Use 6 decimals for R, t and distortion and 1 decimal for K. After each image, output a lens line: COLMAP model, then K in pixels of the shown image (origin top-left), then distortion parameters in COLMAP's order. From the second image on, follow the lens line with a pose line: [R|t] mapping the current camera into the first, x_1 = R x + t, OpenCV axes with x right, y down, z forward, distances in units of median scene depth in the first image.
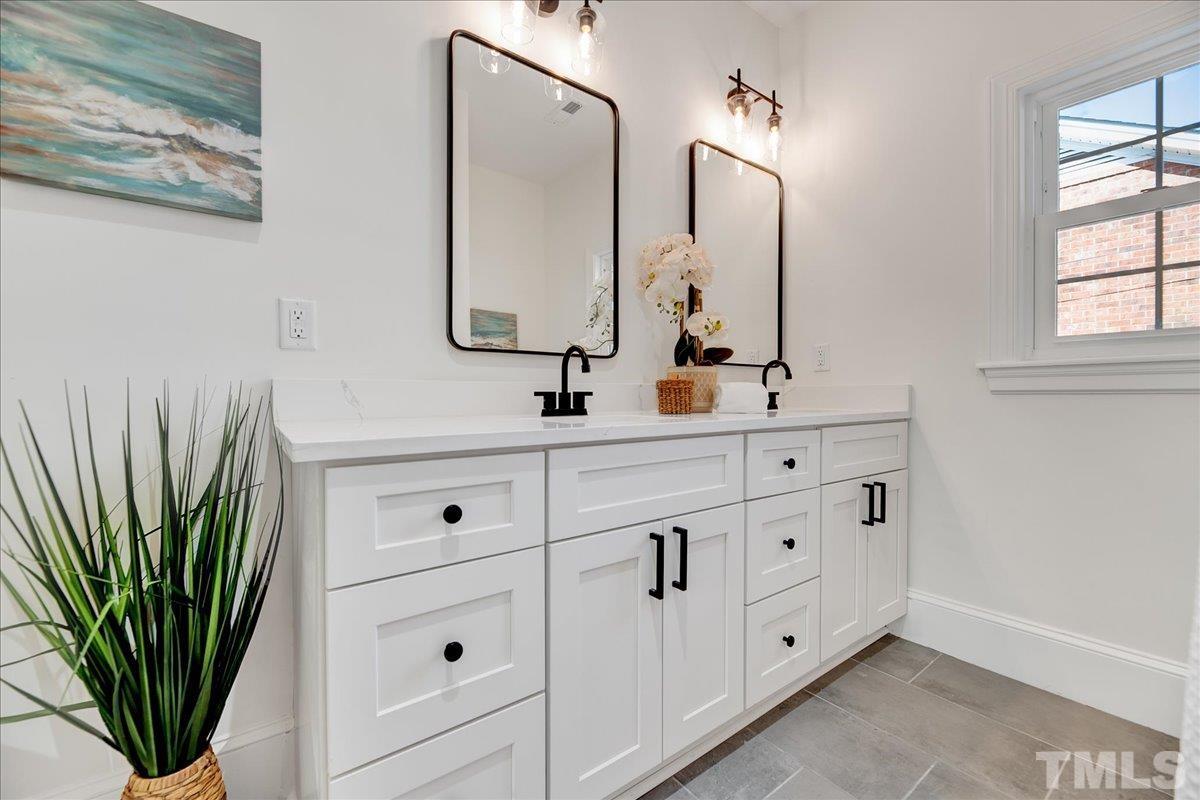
lens RADIAL K [[469.1, 0, 605.1], [0, 469.1, 397.2], [0, 0, 1]] dist [-0.012302, -0.000530]
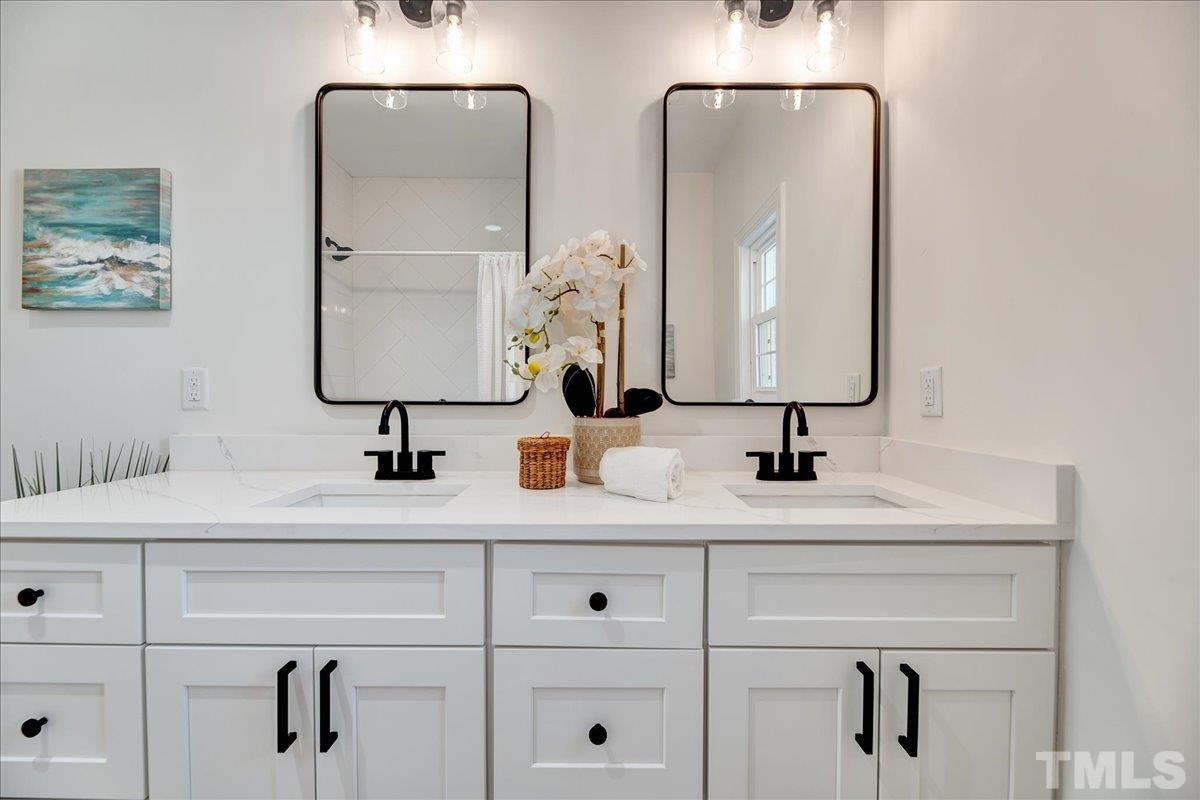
lens RADIAL K [[469.1, 0, 600.0], [0, 469.1, 402.5], [0, 0, 1]] dist [-0.012302, -0.000530]
pose [[0.812676, 0.010508, -0.582621, 1.033741], [-0.010093, 0.999941, 0.003956, -0.157993], [0.582628, 0.002665, 0.812735, 0.727322]]
